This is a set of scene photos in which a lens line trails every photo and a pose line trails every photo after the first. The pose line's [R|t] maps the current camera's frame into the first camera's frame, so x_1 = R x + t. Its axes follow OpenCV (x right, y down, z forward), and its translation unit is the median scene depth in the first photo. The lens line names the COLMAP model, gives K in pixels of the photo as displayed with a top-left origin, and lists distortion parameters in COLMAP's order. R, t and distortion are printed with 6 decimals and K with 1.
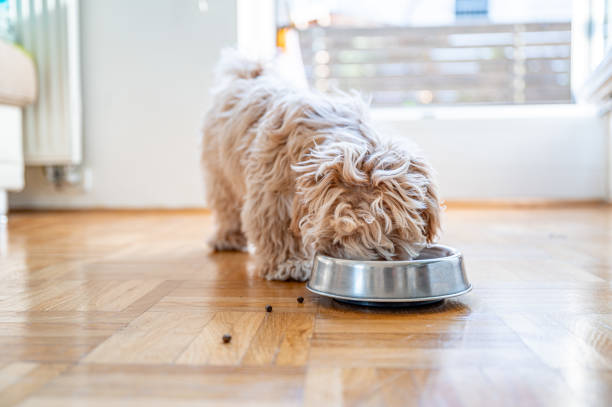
lens RADIAL K [[811.0, 0, 286.7], [0, 811.0, 202.3], [0, 0, 1]] dist [0.009447, 0.025306]
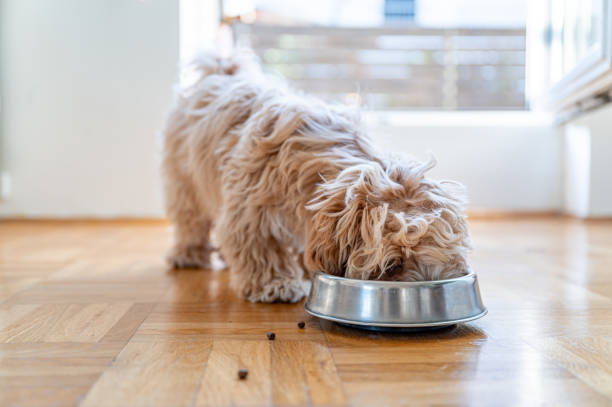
lens RADIAL K [[850.6, 0, 306.0], [0, 850.6, 203.5], [0, 0, 1]] dist [0.013531, 0.024654]
pose [[0.988160, 0.007296, 0.153251, -0.109793], [-0.006359, 0.999958, -0.006605, -0.006865], [-0.153293, 0.005552, 0.988165, 0.063967]]
